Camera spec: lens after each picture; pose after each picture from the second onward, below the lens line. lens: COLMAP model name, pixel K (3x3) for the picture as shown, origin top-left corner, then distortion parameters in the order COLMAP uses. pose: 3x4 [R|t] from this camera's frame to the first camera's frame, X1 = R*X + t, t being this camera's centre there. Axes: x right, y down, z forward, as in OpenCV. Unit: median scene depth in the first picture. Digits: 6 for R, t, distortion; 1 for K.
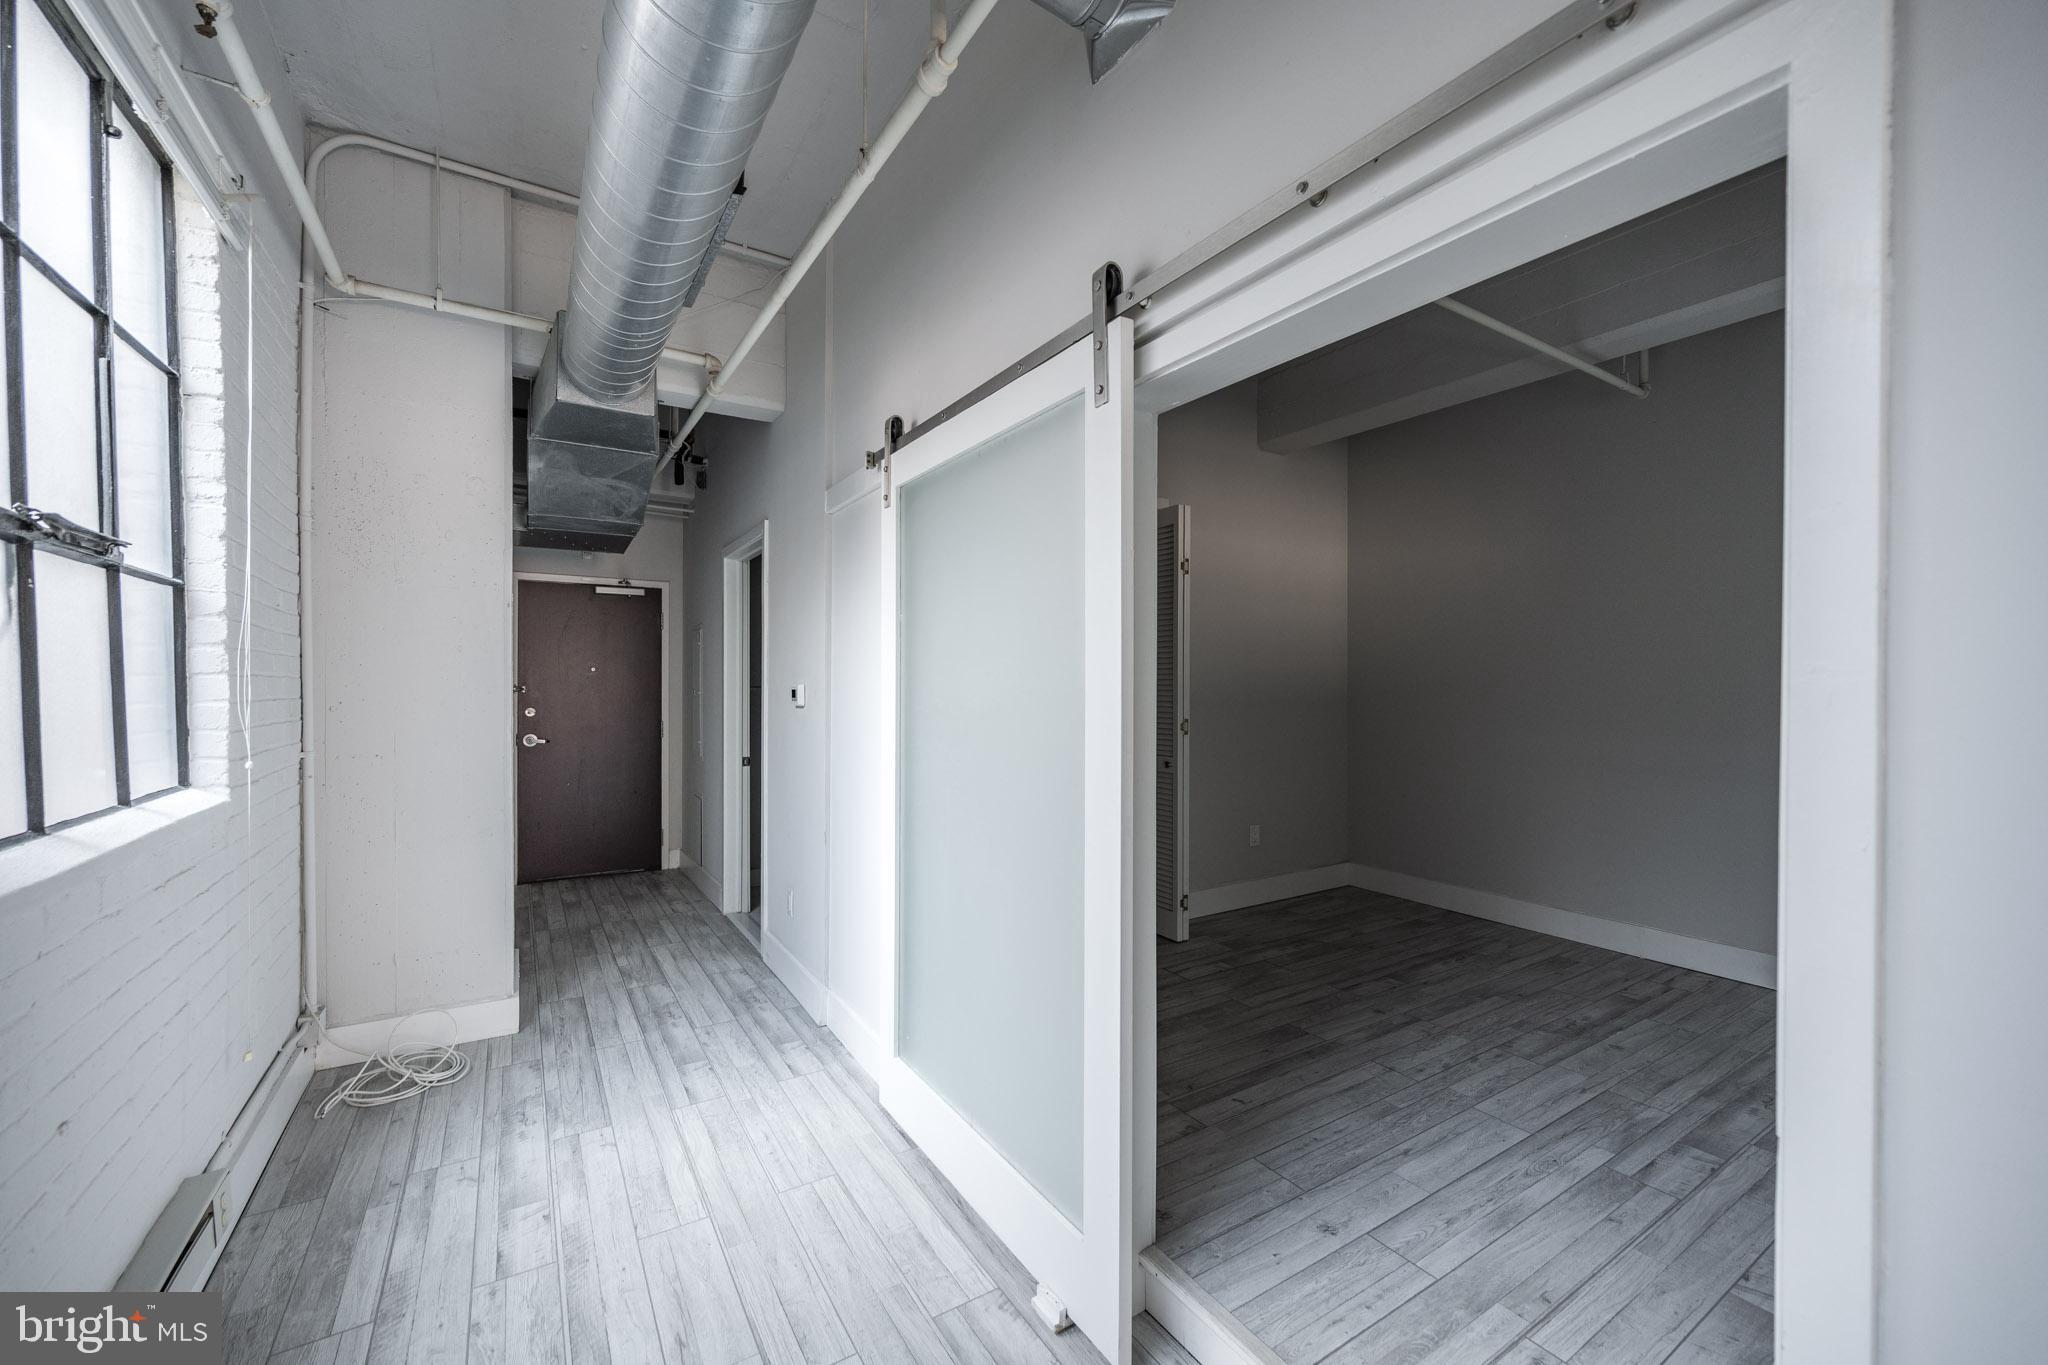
lens RADIAL K [[805.9, 0, 1024.0], [0, 805.9, 682.5], [0, 0, 1]] dist [-0.001531, -0.000267]
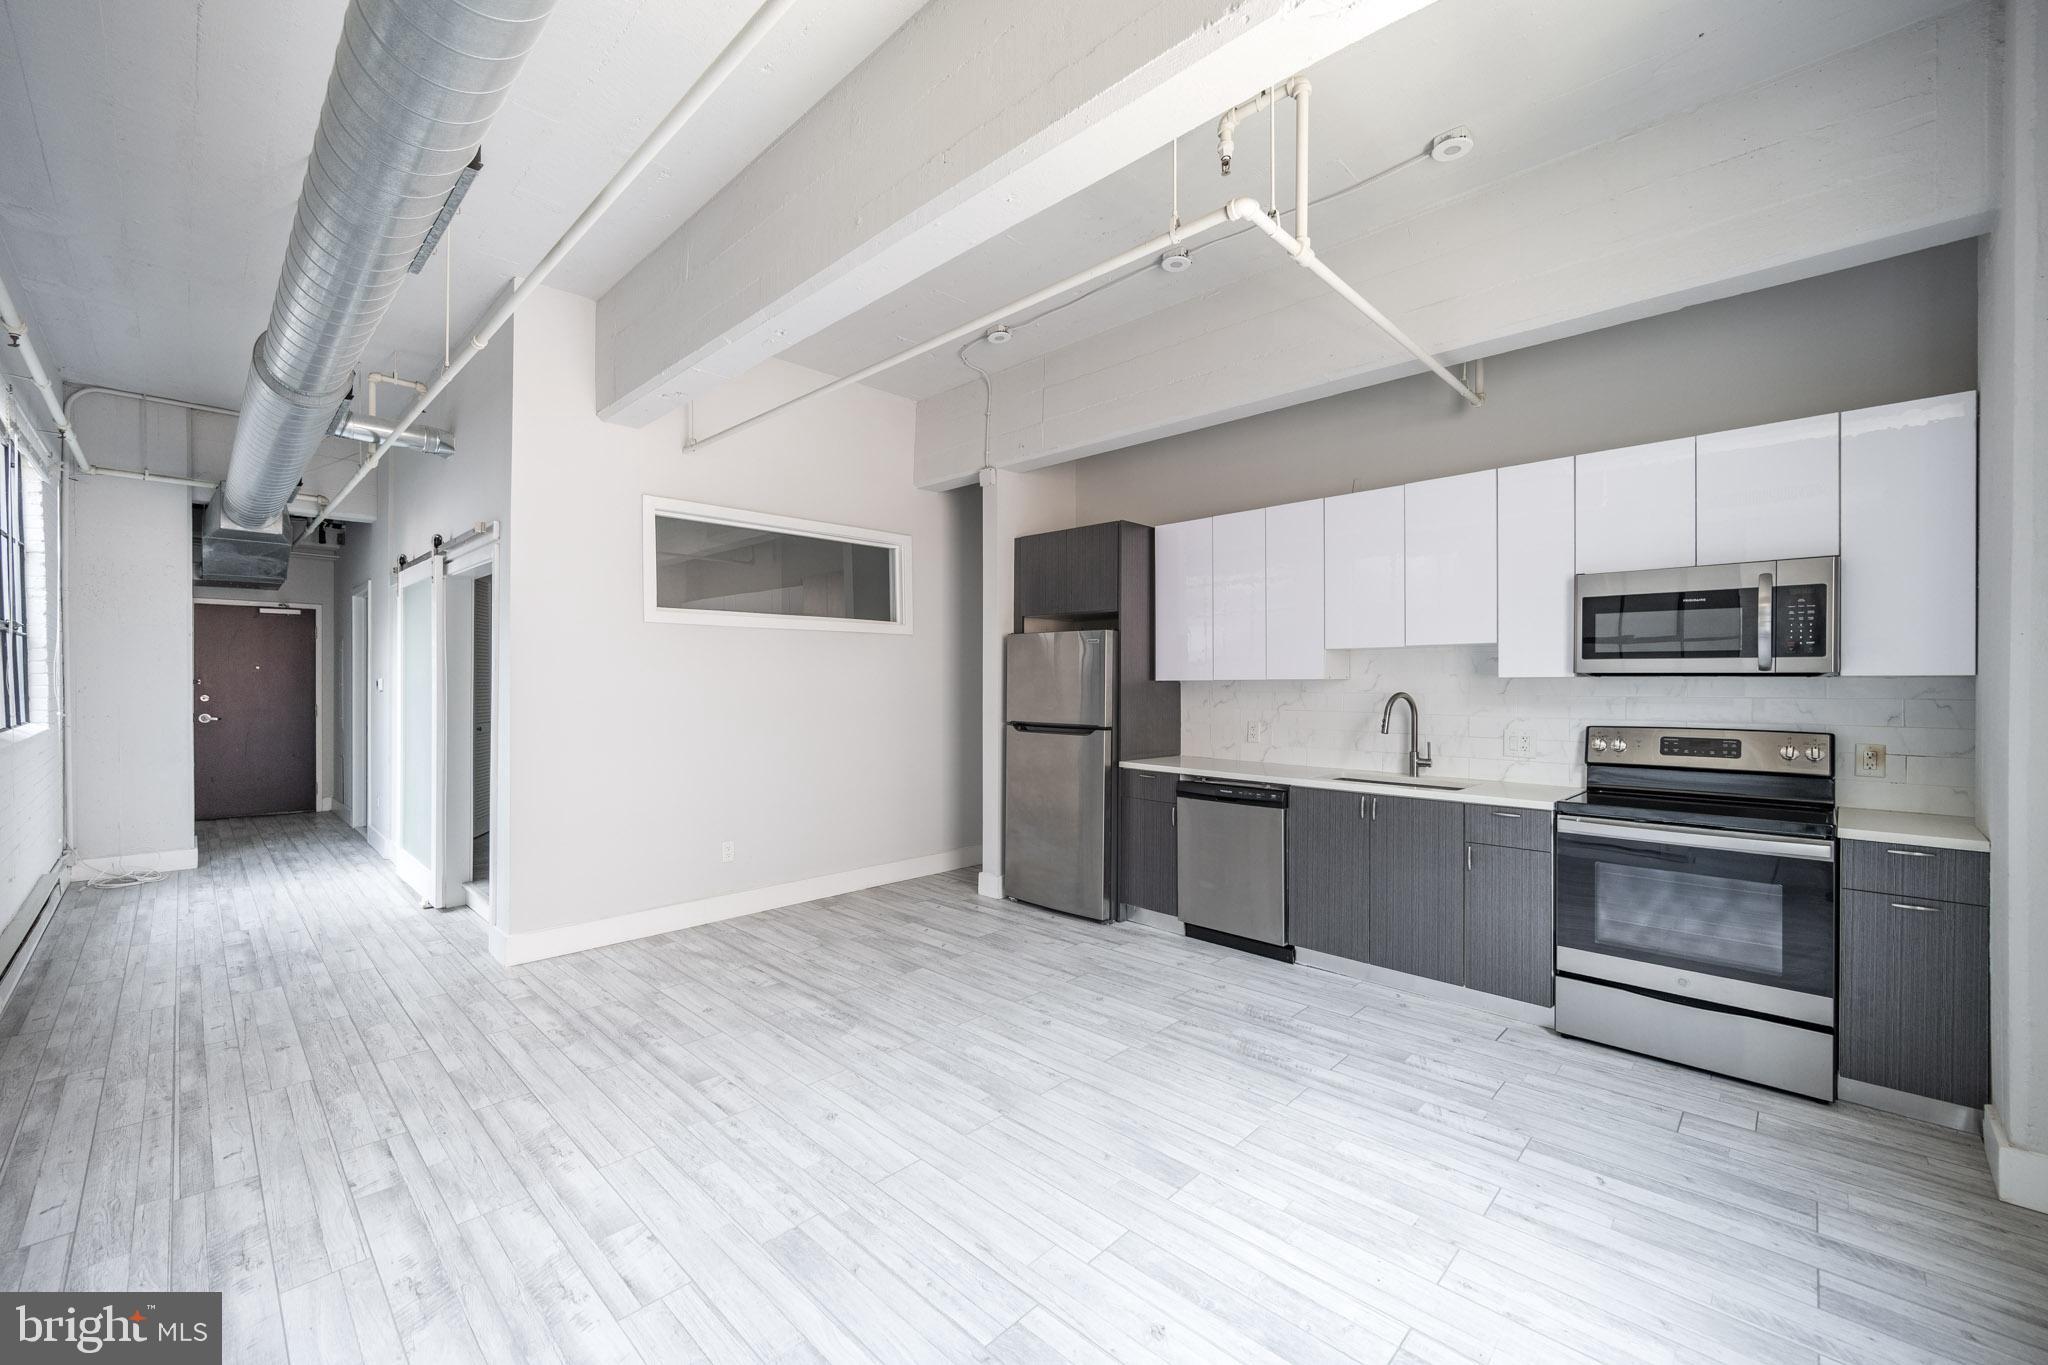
lens RADIAL K [[864.7, 0, 1024.0], [0, 864.7, 682.5], [0, 0, 1]] dist [-0.000111, 0.000022]
pose [[0.978630, 0.001084, 0.205625, 0.838607], [-0.002358, 0.999980, 0.005953, -0.004814], [-0.205614, -0.006310, 0.978613, -1.357822]]
